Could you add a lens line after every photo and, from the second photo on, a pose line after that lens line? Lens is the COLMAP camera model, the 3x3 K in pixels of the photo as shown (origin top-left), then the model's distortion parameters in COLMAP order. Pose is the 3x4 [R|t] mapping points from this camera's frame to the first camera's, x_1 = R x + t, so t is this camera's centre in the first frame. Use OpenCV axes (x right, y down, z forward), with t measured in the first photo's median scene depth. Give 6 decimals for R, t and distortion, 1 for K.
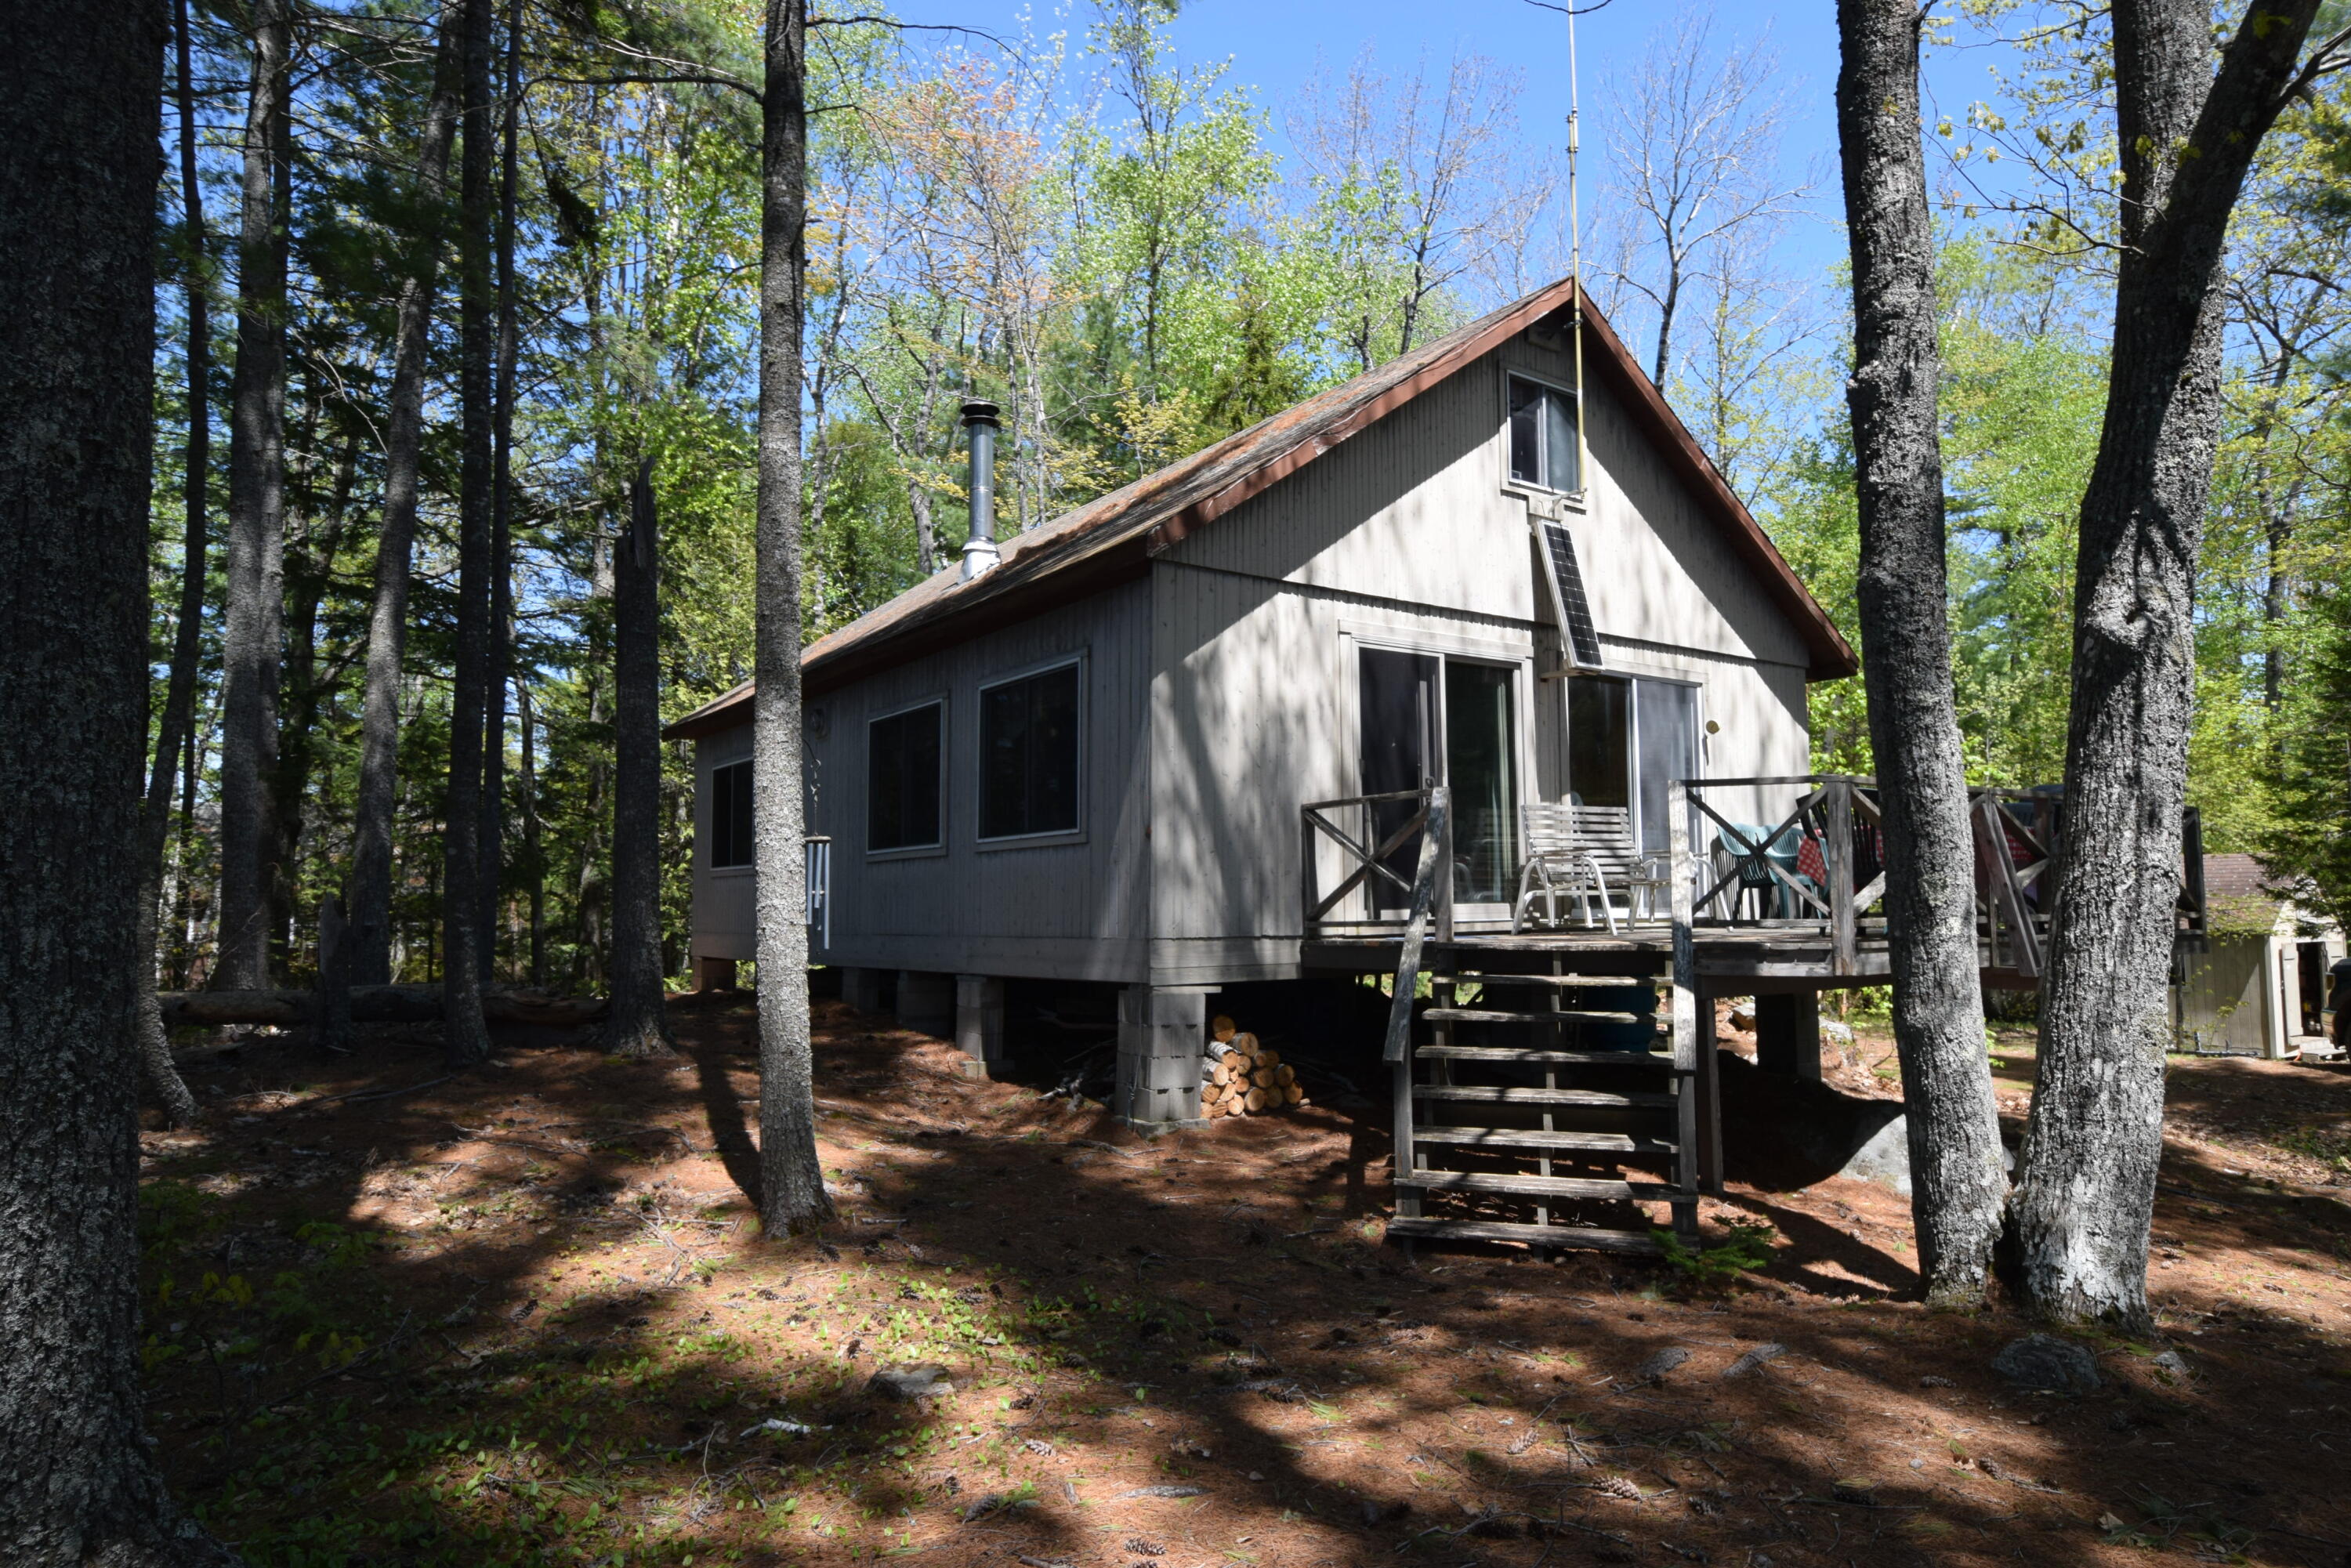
lens RADIAL K [[1405.3, 0, 1175.5], [0, 1405.3, 784.0], [0, 0, 1]] dist [-0.002847, -0.001524]
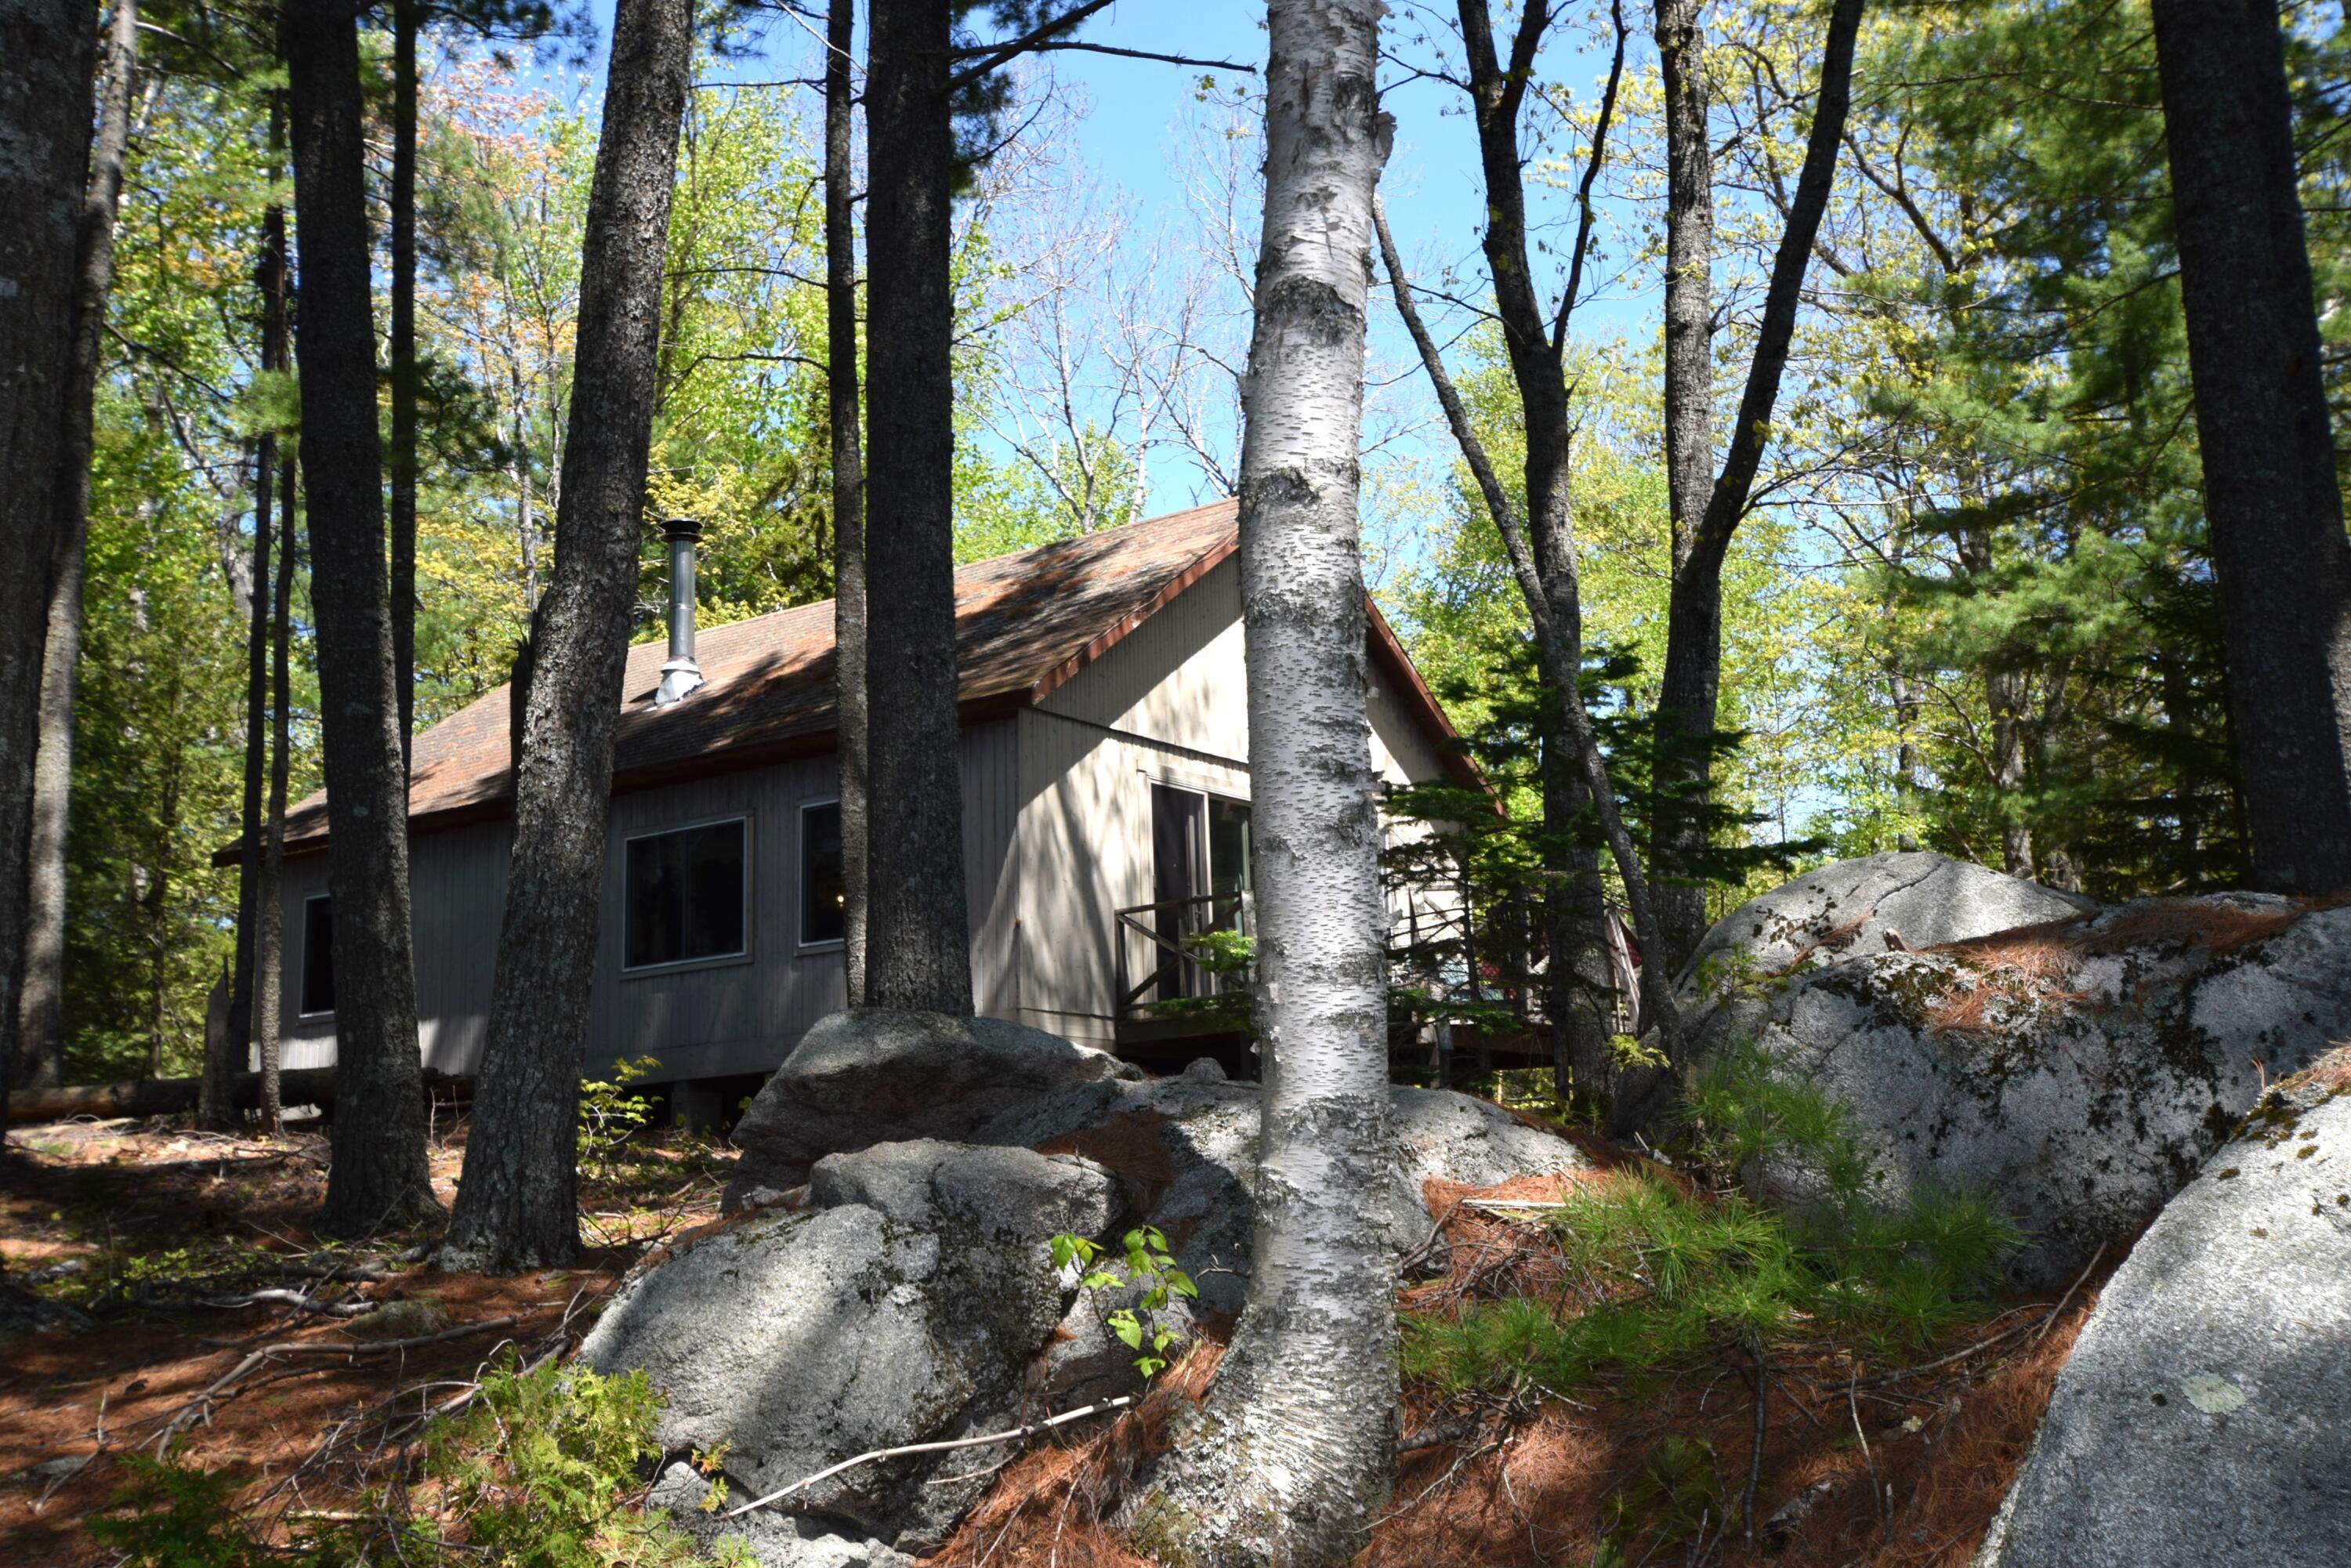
lens RADIAL K [[2421.9, 0, 1175.5], [0, 2421.9, 784.0], [0, 0, 1]] dist [0.005355, 0.002128]
pose [[0.940862, 0.041401, 0.336252, -0.525494], [-0.004750, 0.994020, -0.109097, 0.125081], [-0.338758, 0.101048, 0.935432, -0.913092]]
